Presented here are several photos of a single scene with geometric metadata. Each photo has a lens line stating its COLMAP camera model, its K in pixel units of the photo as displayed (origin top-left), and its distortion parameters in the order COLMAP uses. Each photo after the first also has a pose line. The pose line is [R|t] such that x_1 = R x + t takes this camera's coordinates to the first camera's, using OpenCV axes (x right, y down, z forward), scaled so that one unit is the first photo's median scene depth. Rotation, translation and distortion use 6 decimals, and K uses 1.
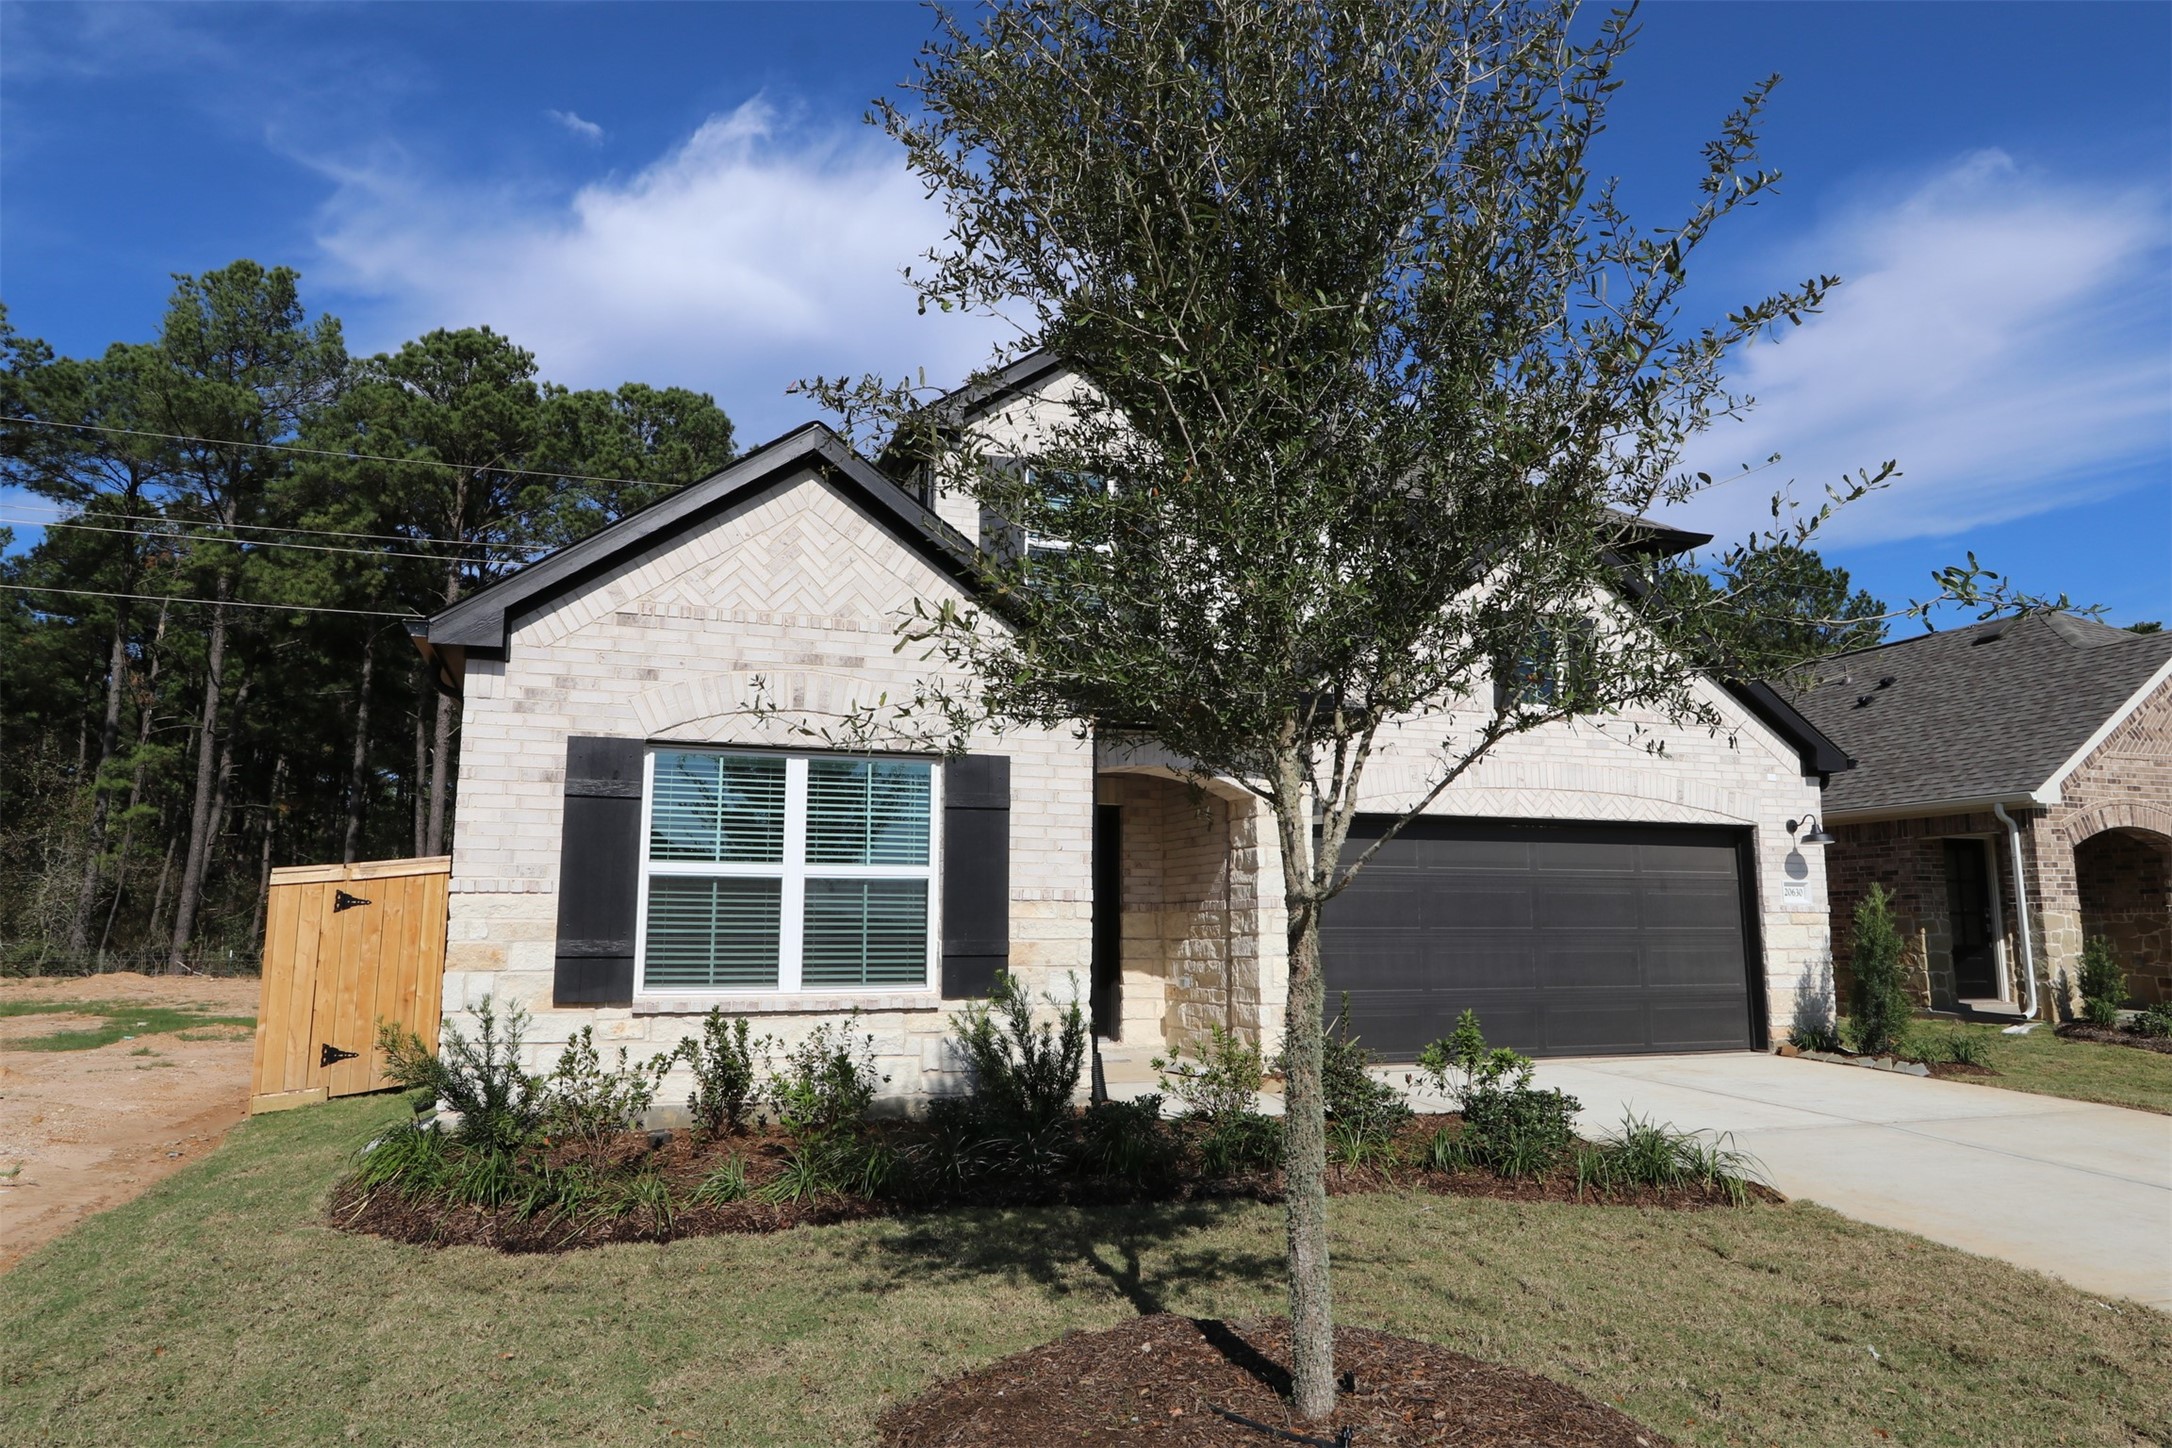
lens RADIAL K [[1380.0, 0, 1043.7], [0, 1380.0, 736.1], [0, 0, 1]] dist [-0.012342, -0.001497]
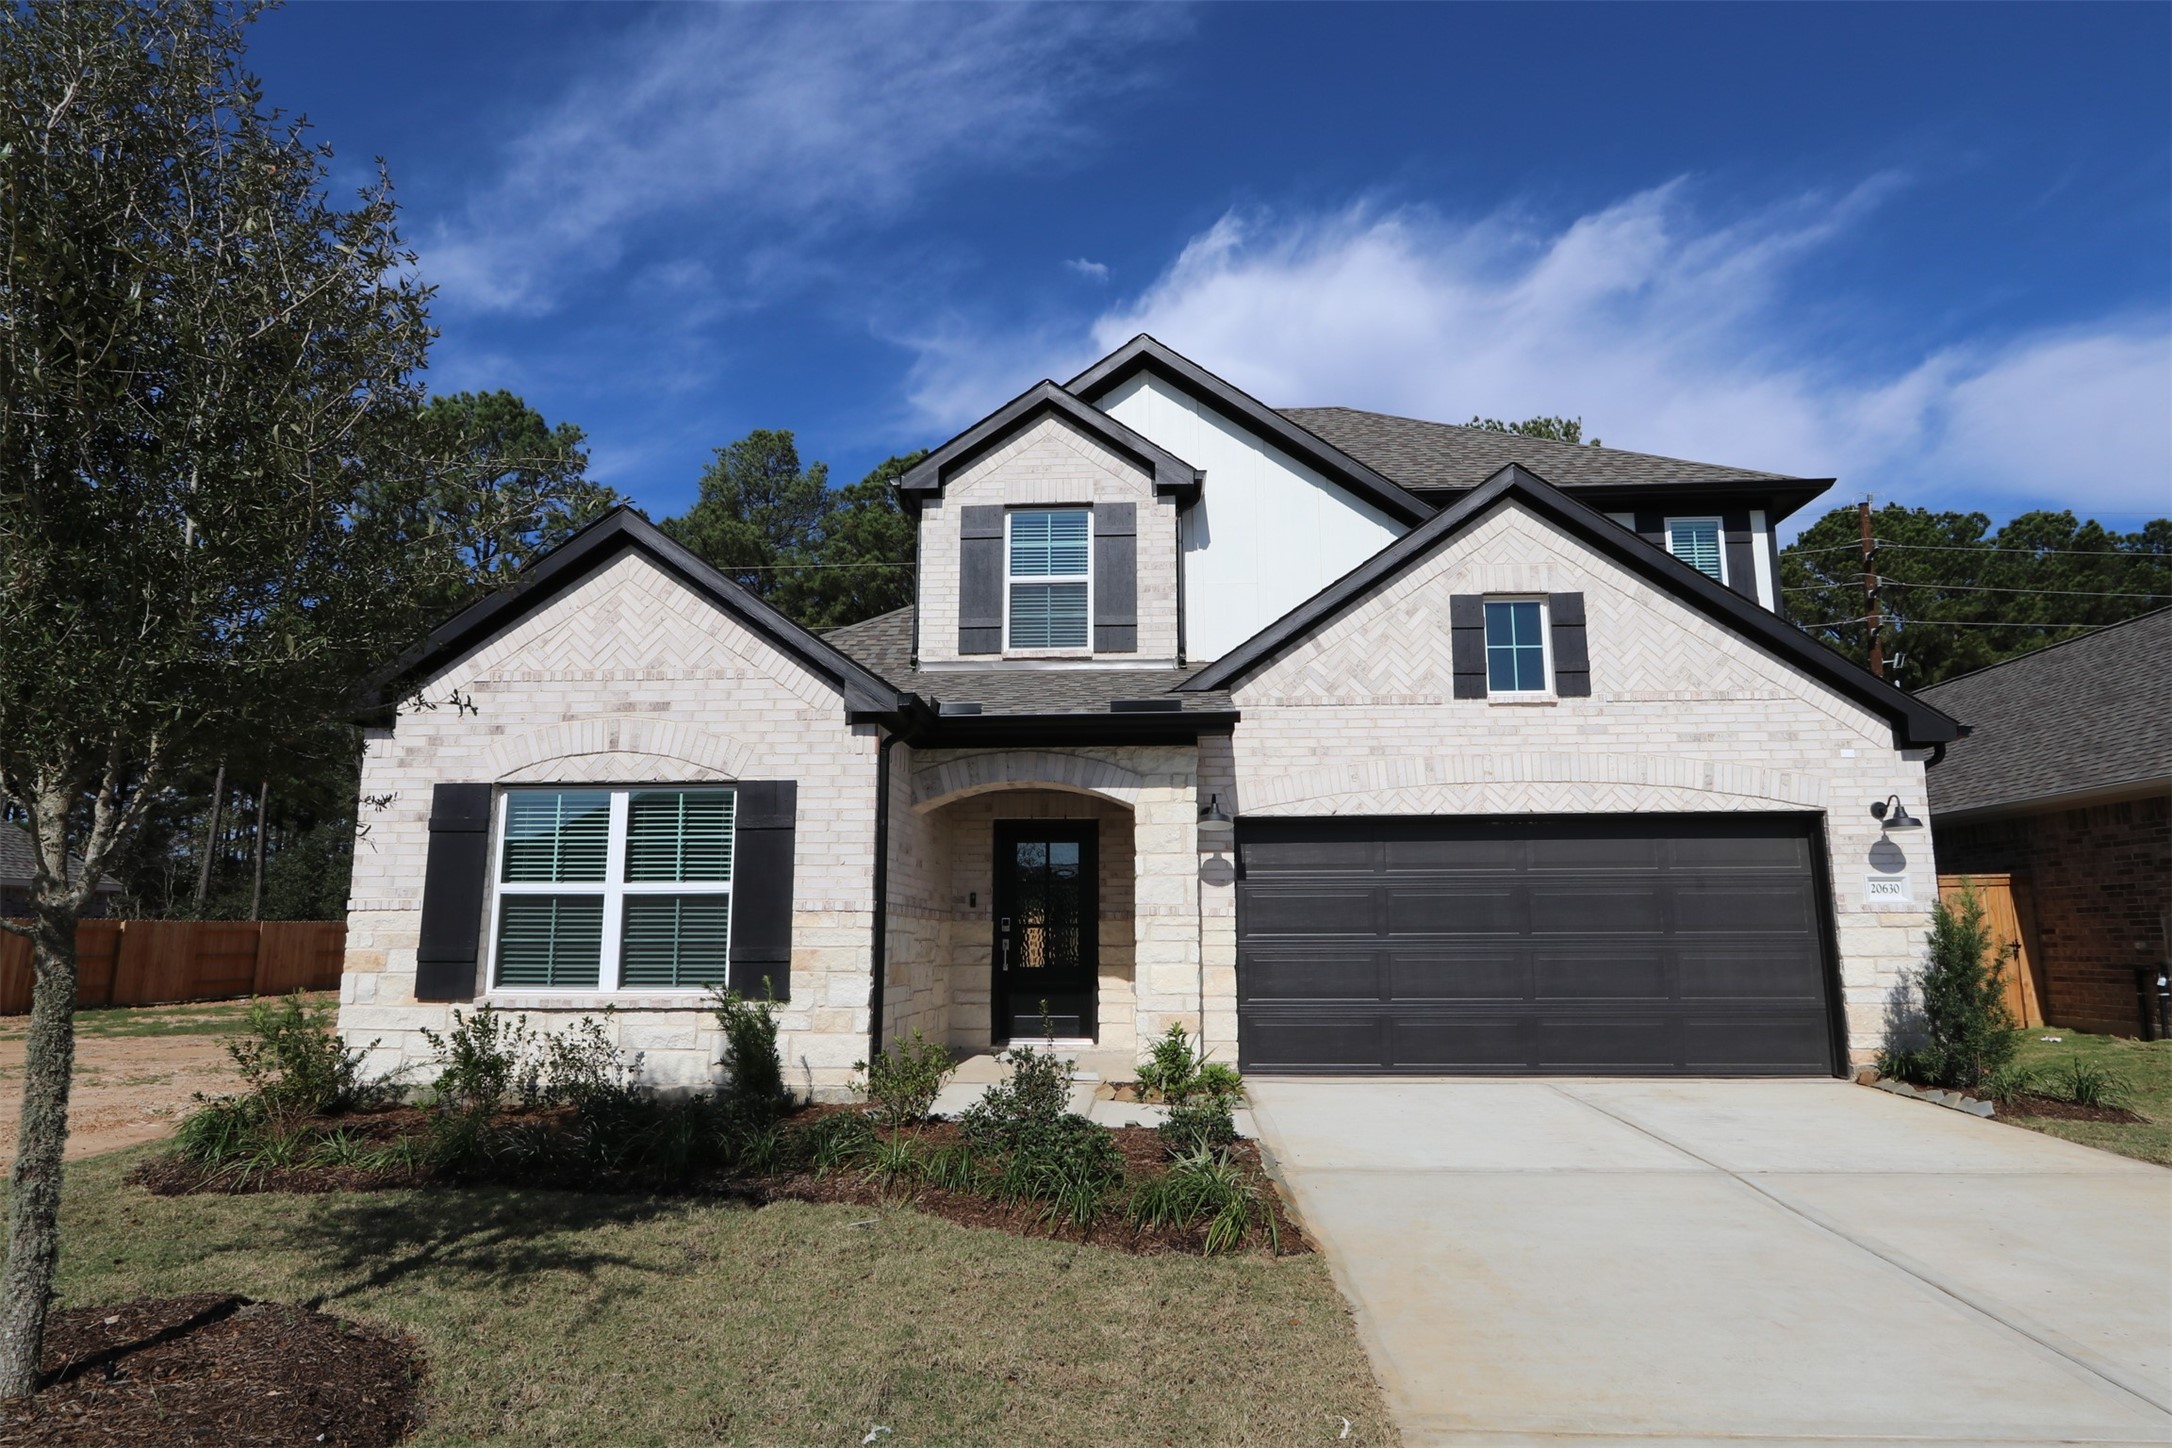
lens RADIAL K [[1221.9, 0, 1053.5], [0, 1221.9, 731.5], [0, 0, 1]] dist [-0.013988, 0.000354]
pose [[0.921855, -0.068698, -0.381397, 0.469440], [0.058244, 0.997544, -0.038901, 0.022152], [0.383133, 0.013647, 0.923593, 0.153260]]
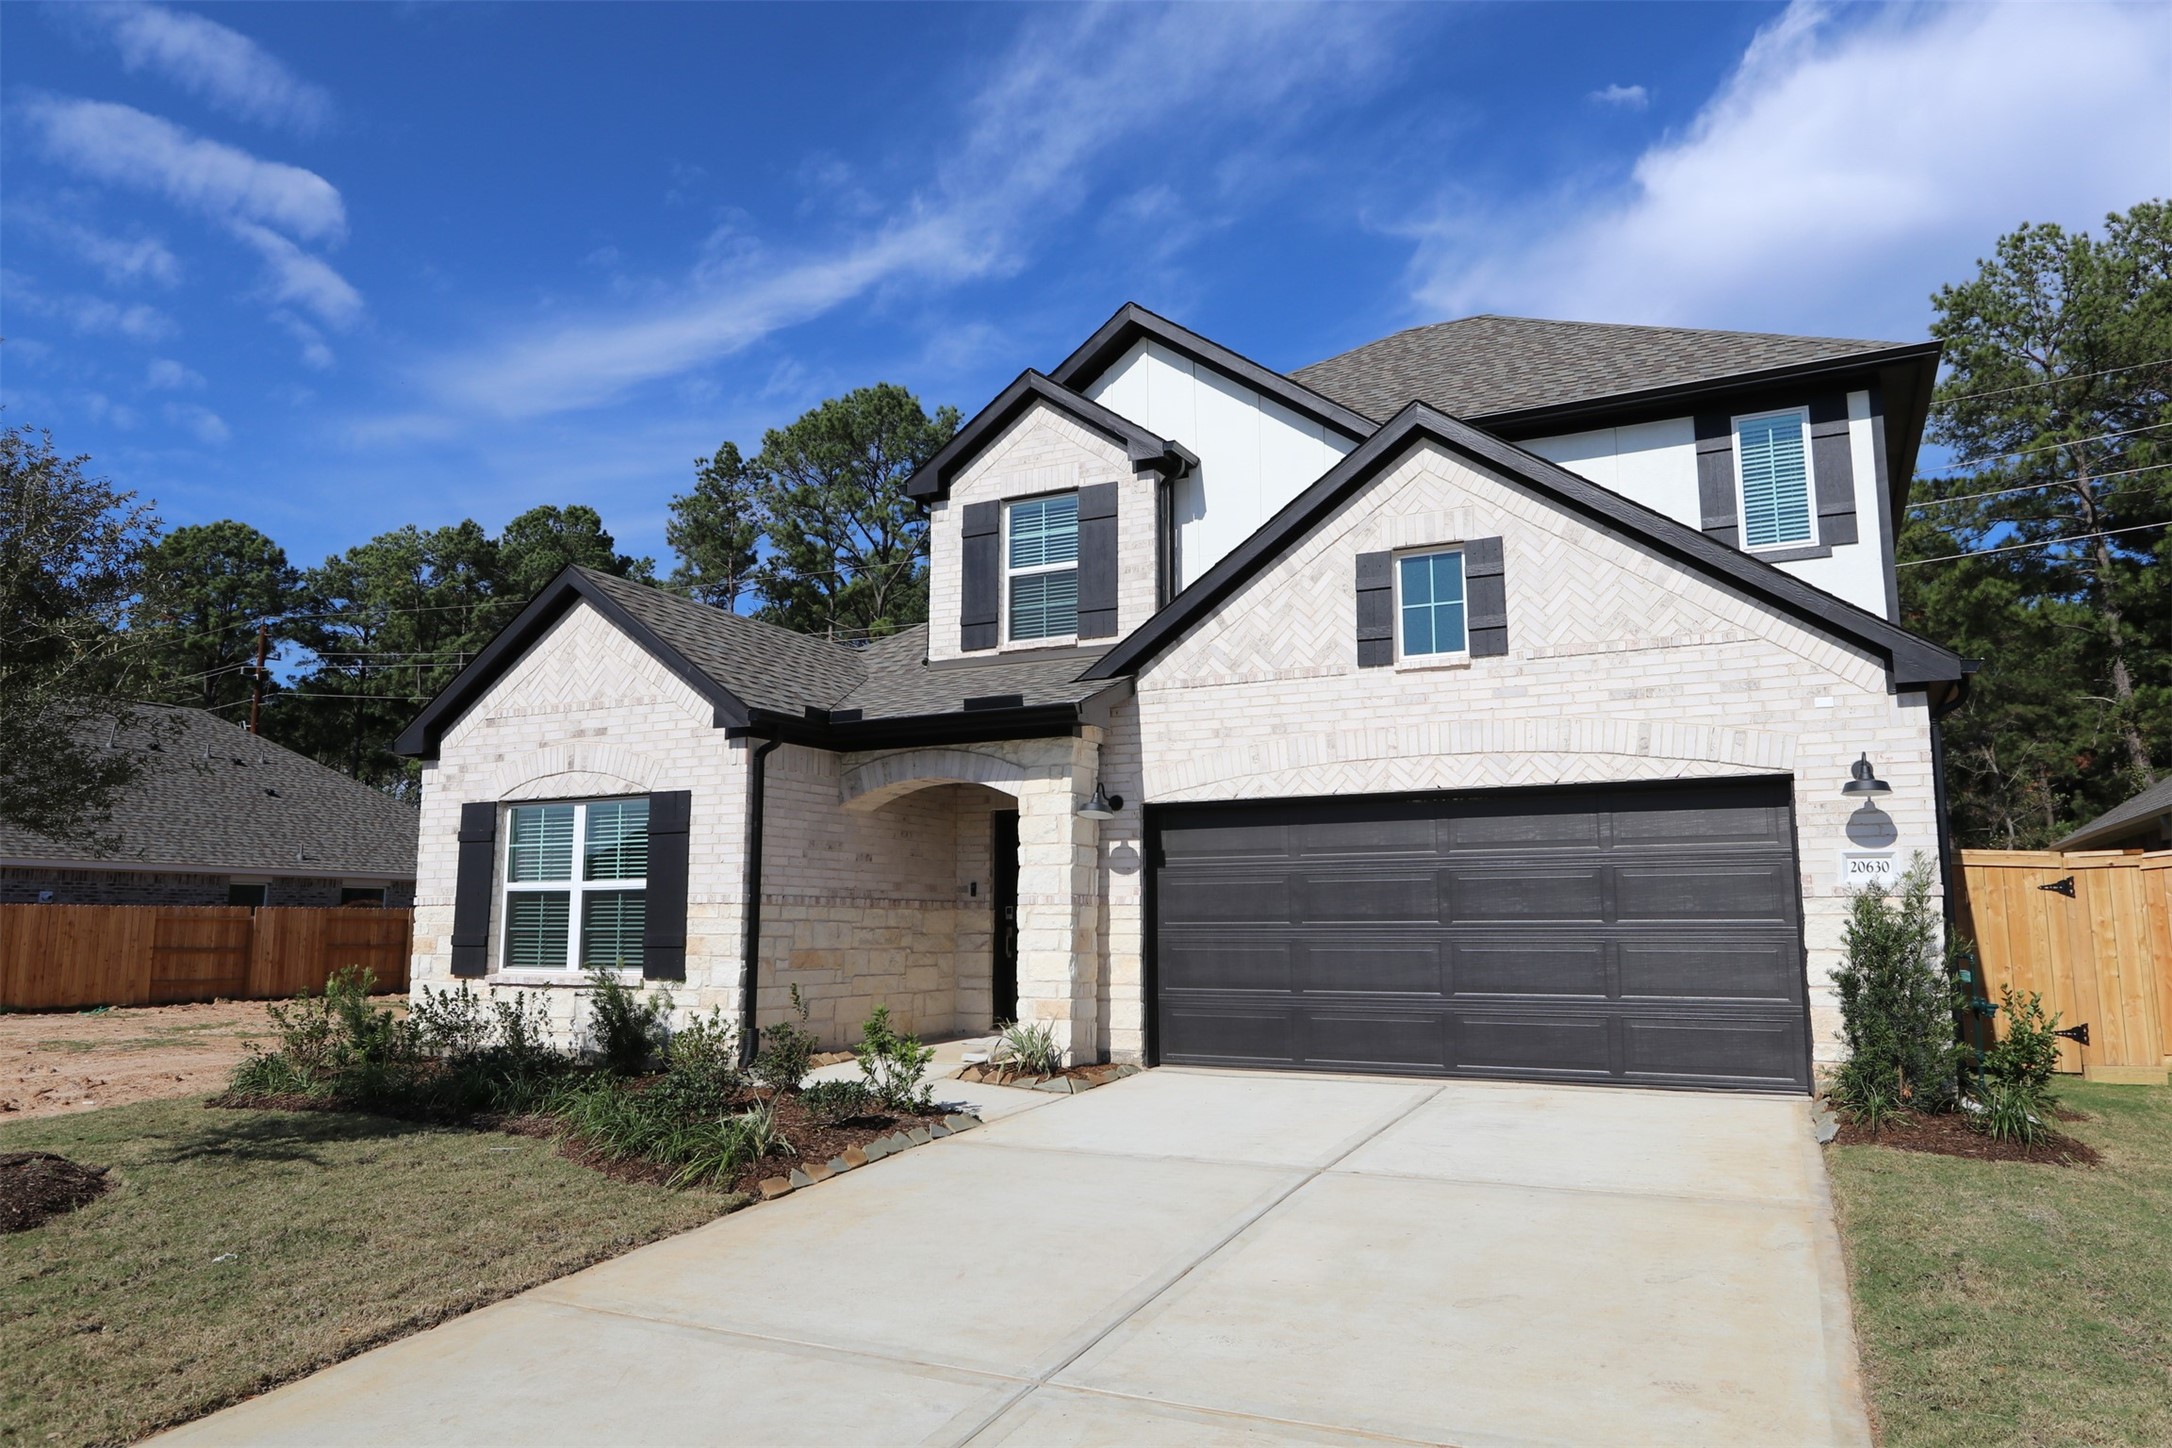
lens RADIAL K [[1380.0, 0, 1048.2], [0, 1380.0, 731.1], [0, 0, 1]] dist [-0.012342, -0.001497]
pose [[0.695252, -0.103946, -0.711211, 0.964661], [0.104941, 0.993564, -0.042627, 0.042638], [0.711064, -0.044999, 0.701686, 0.302577]]
